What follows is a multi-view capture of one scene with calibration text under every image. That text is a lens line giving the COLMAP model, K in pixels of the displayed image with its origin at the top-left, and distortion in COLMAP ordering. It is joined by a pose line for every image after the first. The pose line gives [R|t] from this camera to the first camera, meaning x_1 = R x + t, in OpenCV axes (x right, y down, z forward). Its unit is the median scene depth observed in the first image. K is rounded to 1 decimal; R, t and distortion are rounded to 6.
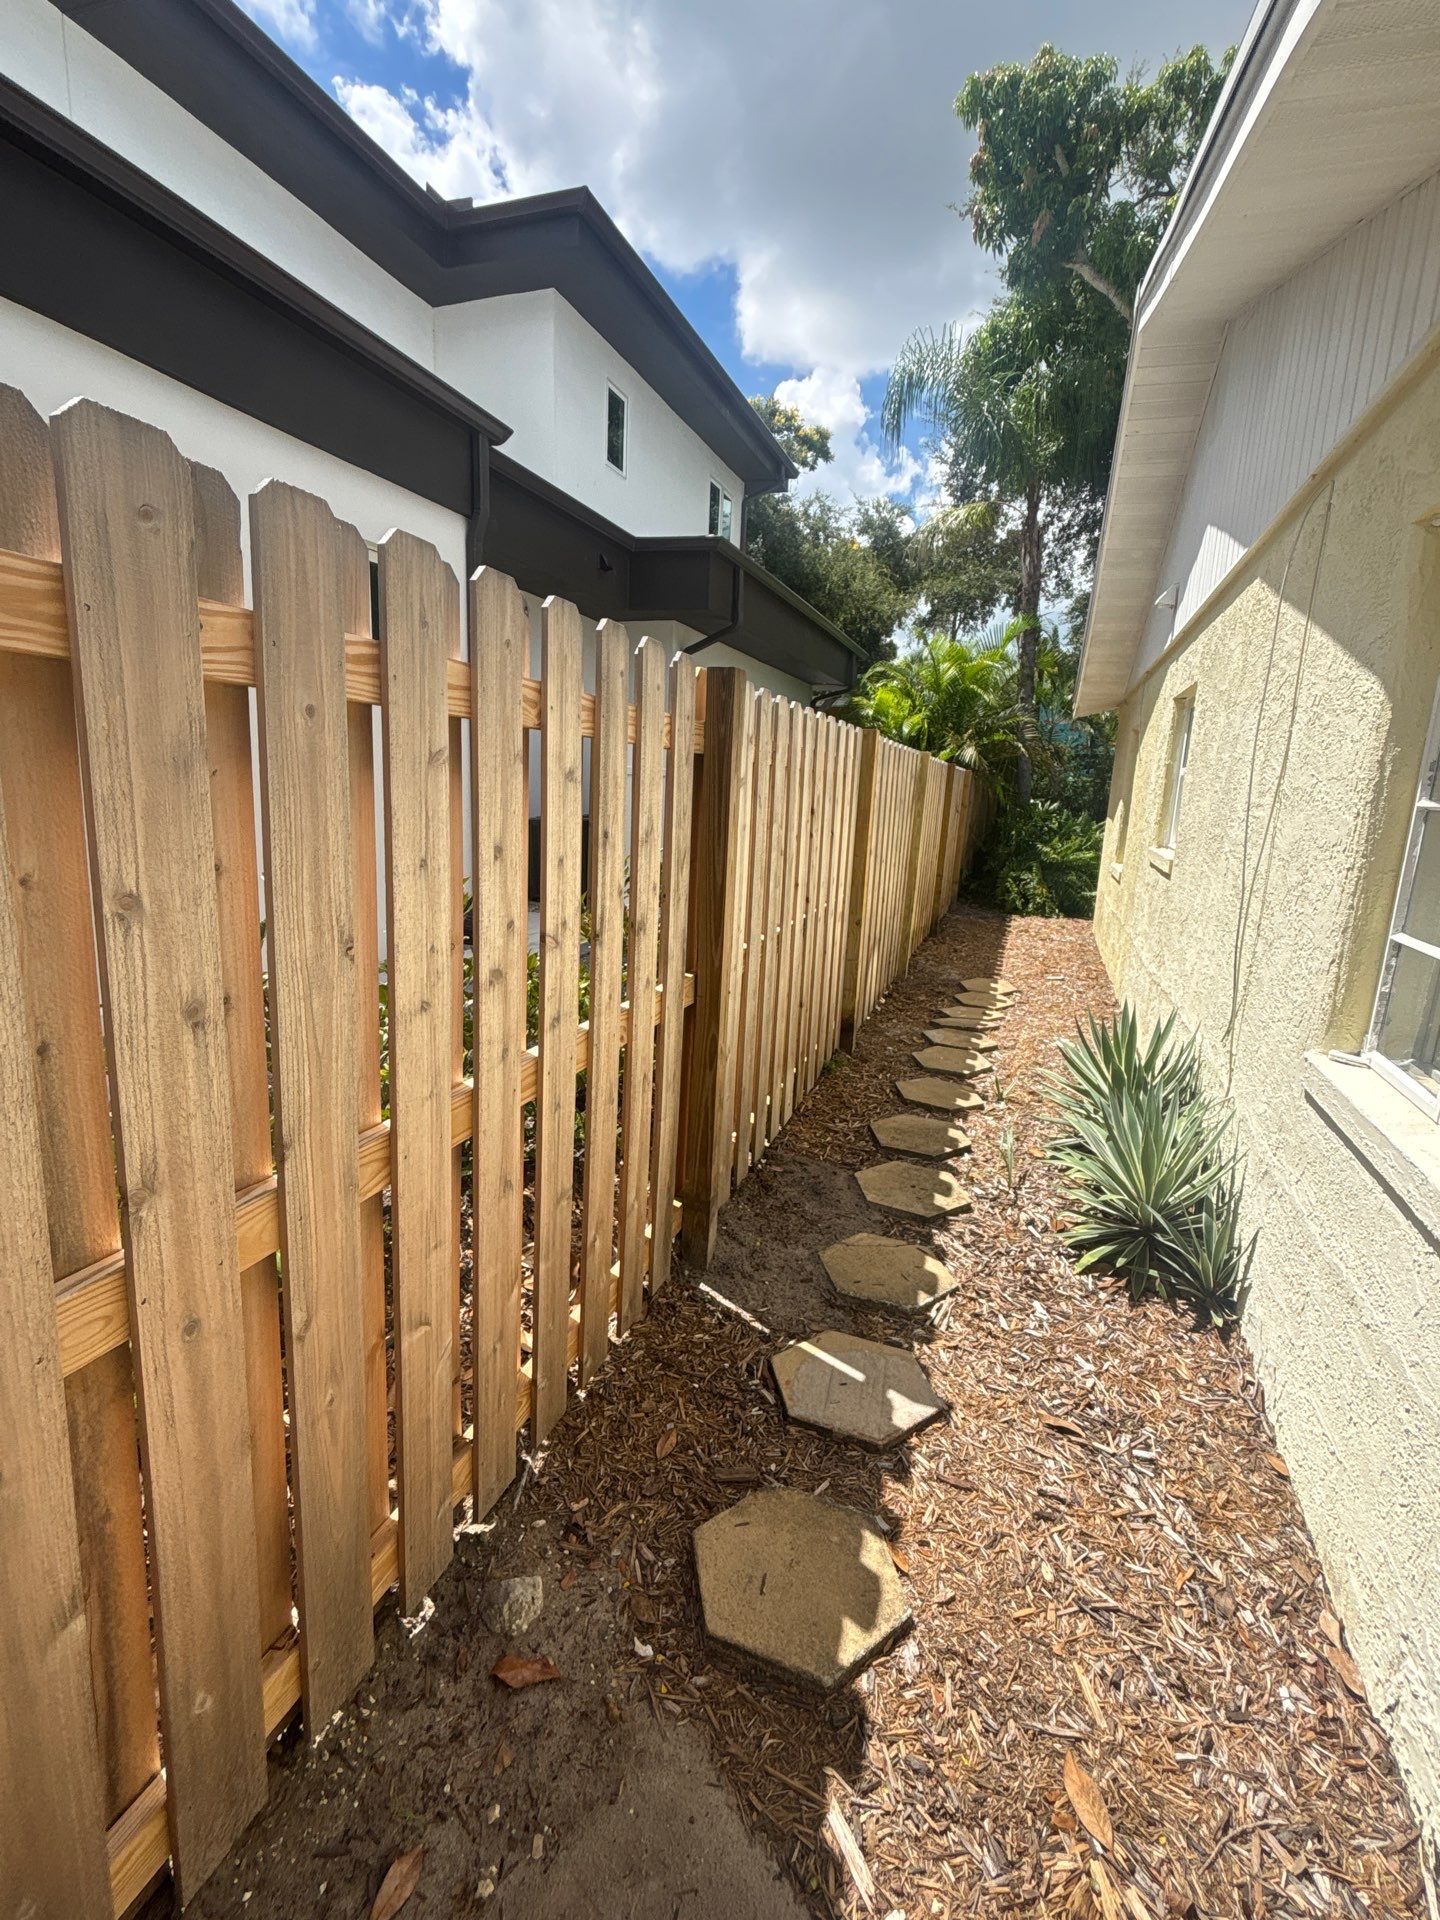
lens RADIAL K [[907.2, 0, 680.9], [0, 907.2, 962.4], [0, 0, 1]] dist [-0.001381, -0.000115]
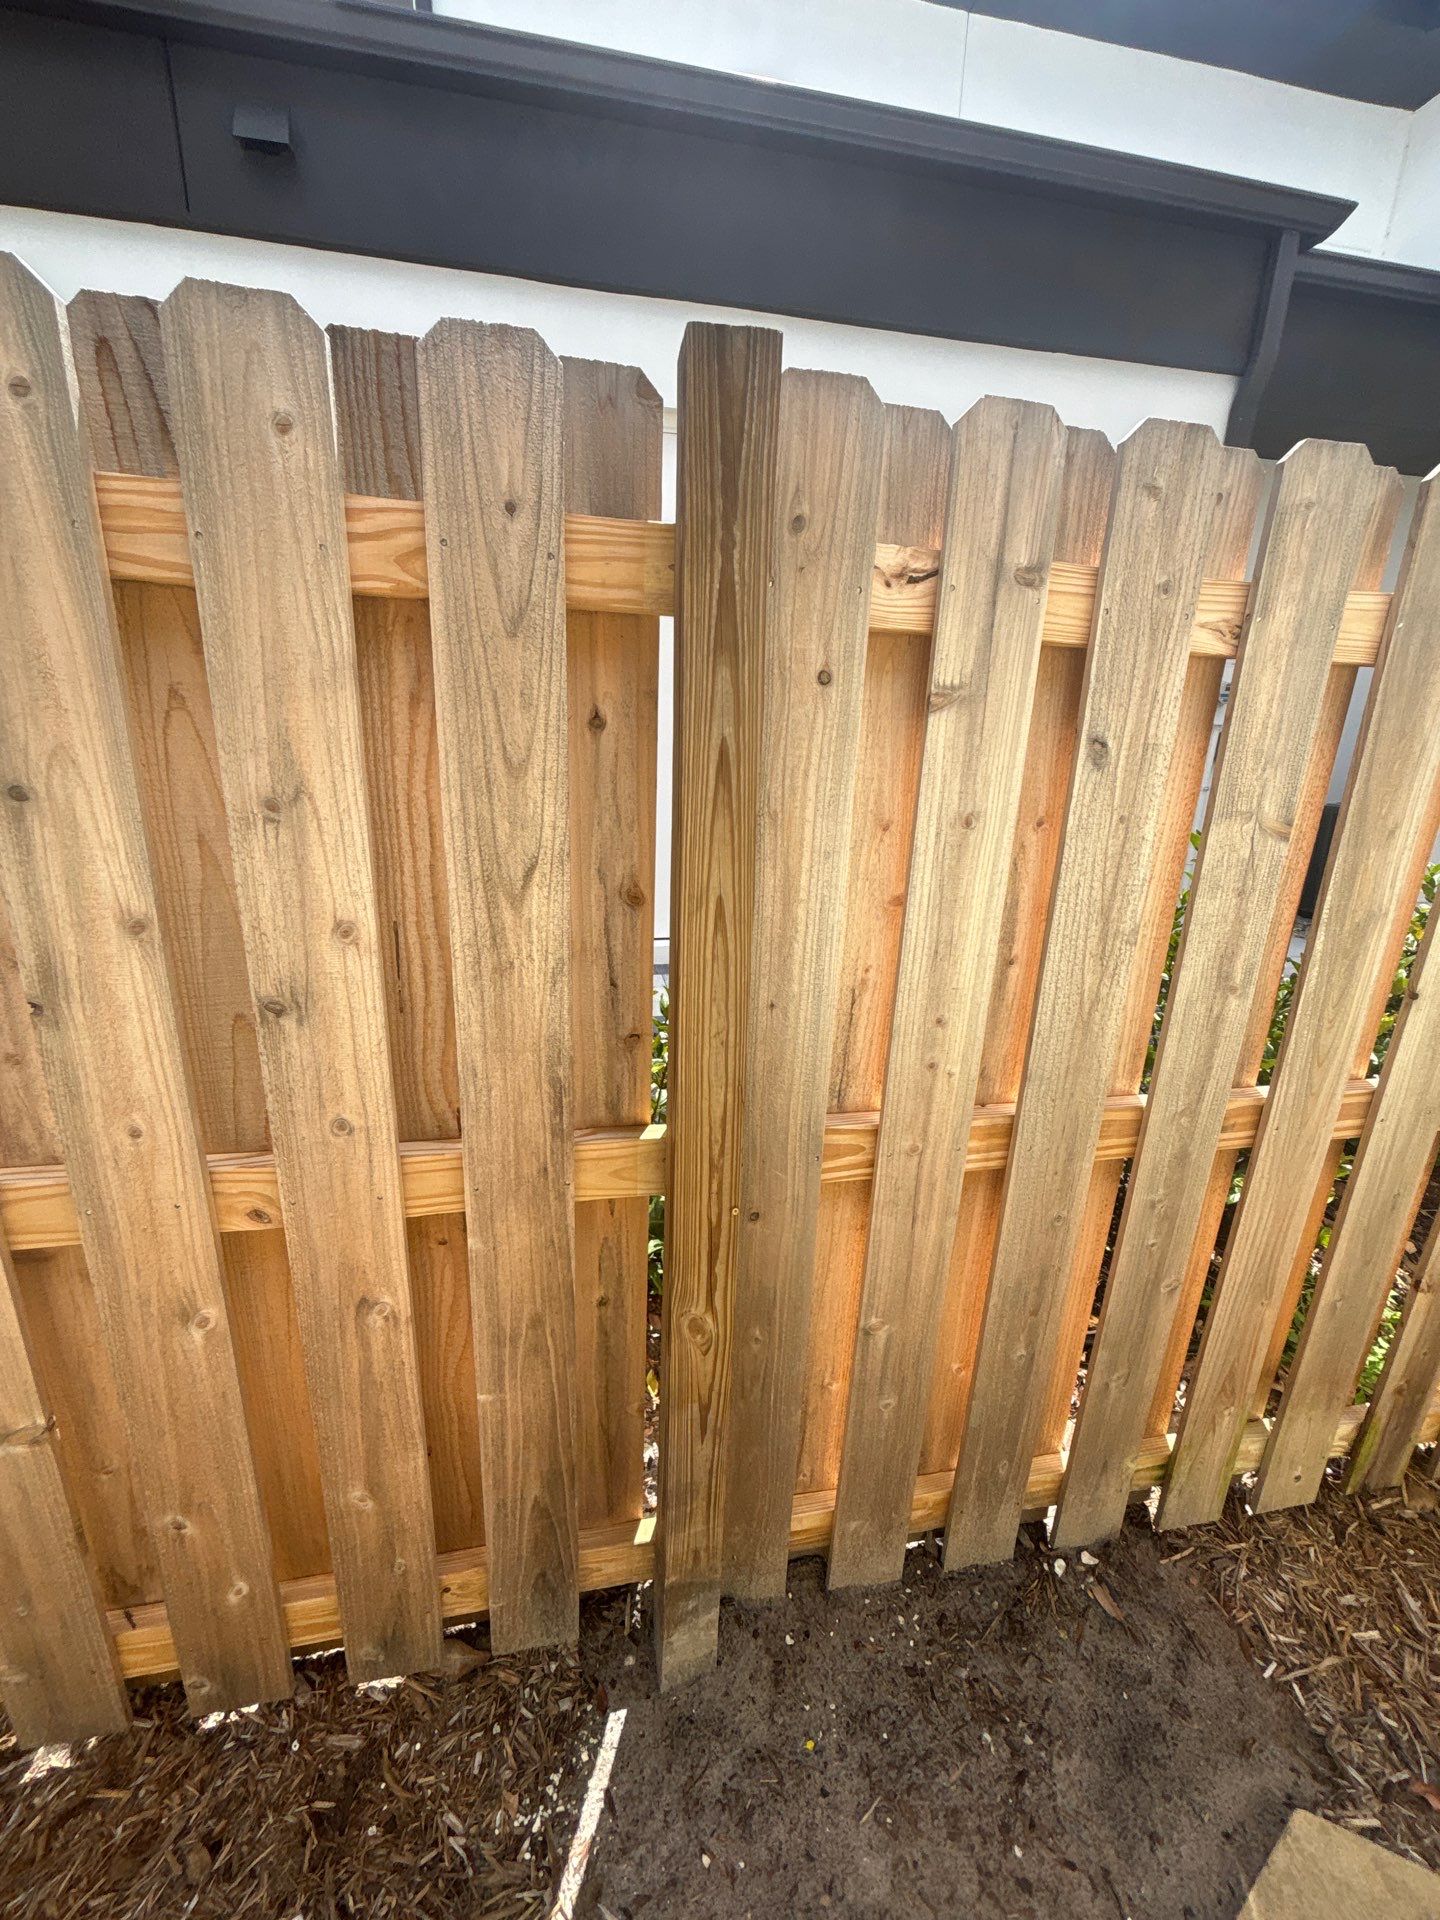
lens RADIAL K [[764.5, 0, 722.2], [0, 764.5, 932.8], [0, 0, 1]] dist [-0.000520, 0.000017]
pose [[0.538278, 0.216195, -0.814565, 0.078209], [-0.179144, 0.973800, 0.140076, -0.036091], [0.823507, 0.070524, 0.562905, 0.196816]]
